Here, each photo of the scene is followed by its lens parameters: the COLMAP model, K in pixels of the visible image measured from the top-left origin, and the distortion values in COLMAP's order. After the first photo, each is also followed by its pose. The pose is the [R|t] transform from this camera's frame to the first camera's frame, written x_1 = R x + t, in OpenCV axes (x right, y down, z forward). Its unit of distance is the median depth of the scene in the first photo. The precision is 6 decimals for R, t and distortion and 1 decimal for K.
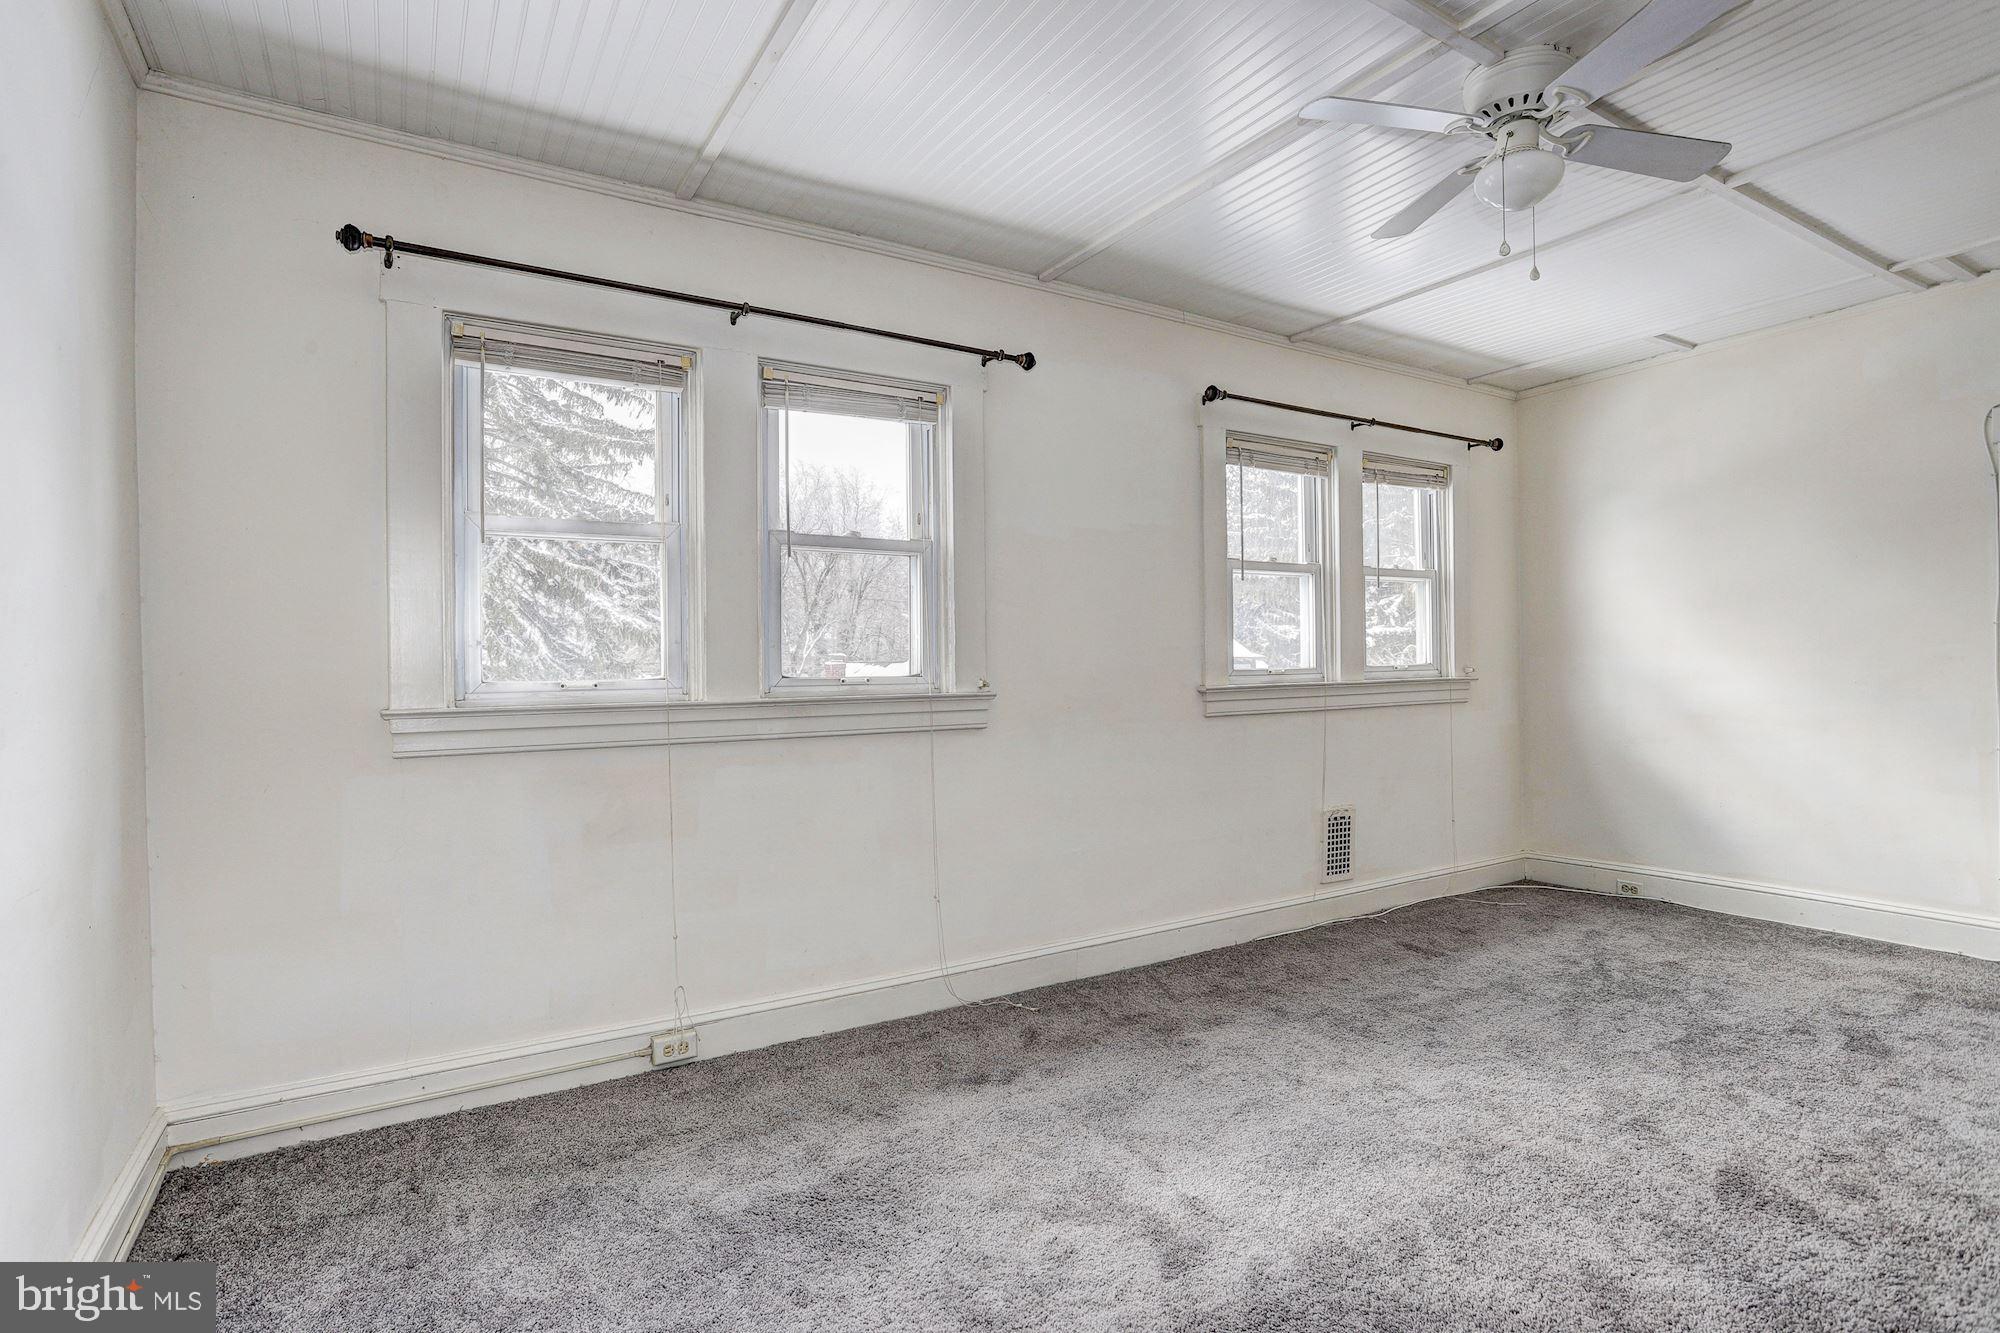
lens RADIAL K [[993.8, 0, 1000.4], [0, 993.8, 660.5], [0, 0, 1]] dist [-0.048169, 0.019124]
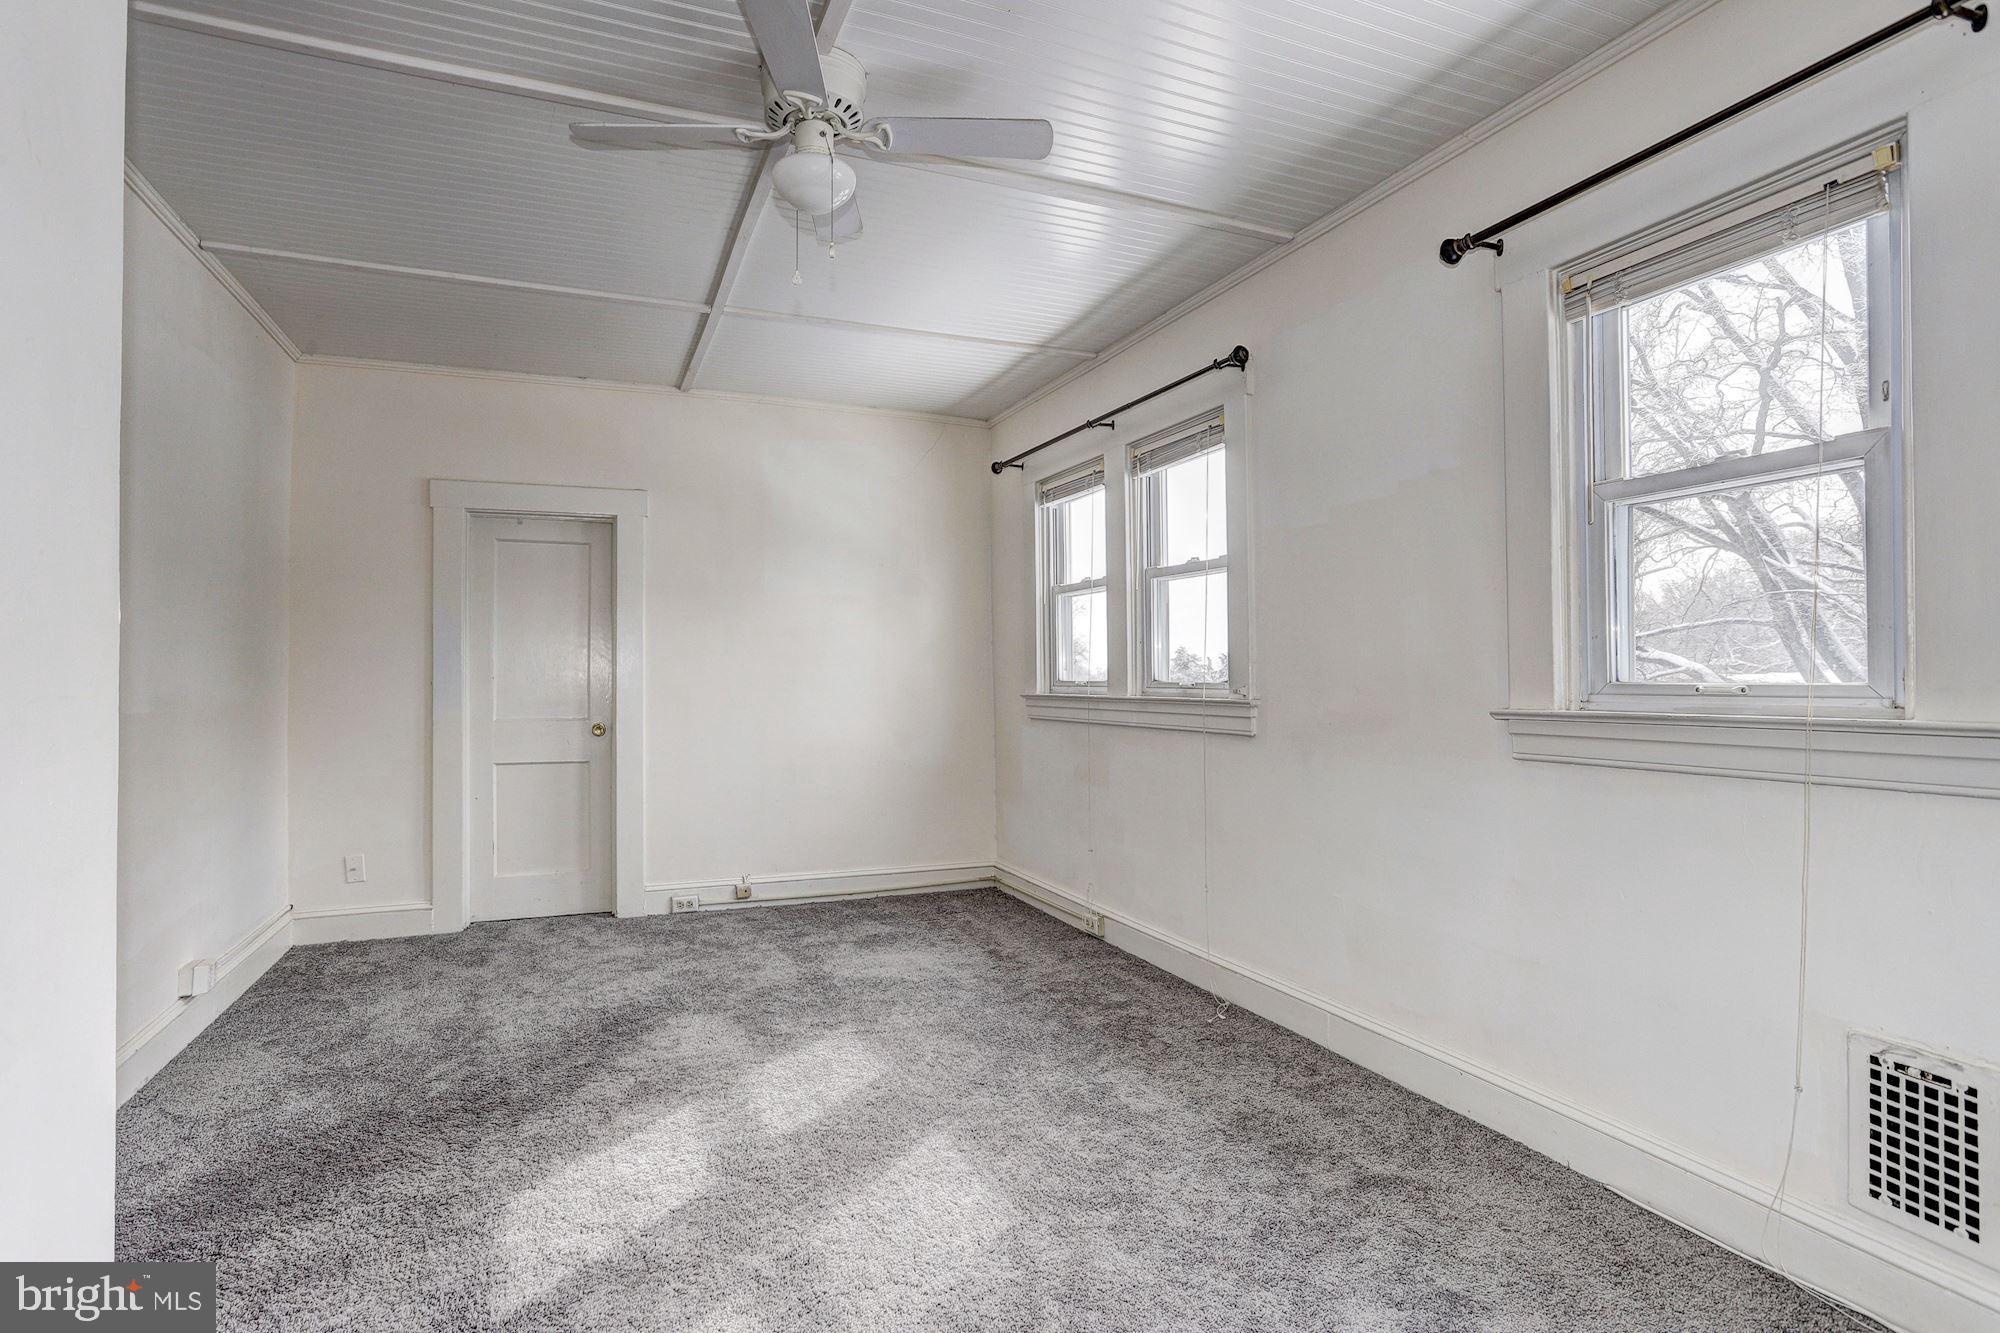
lens RADIAL K [[993.8, 0, 999.8], [0, 993.8, 673.3], [0, 0, 1]] dist [-0.048169, 0.019124]
pose [[-0.148388, 0.005382, -0.988915, 1.043299], [0.002756, 0.999984, 0.005029, -0.000225], [0.988925, -0.001979, -0.148400, 0.946584]]
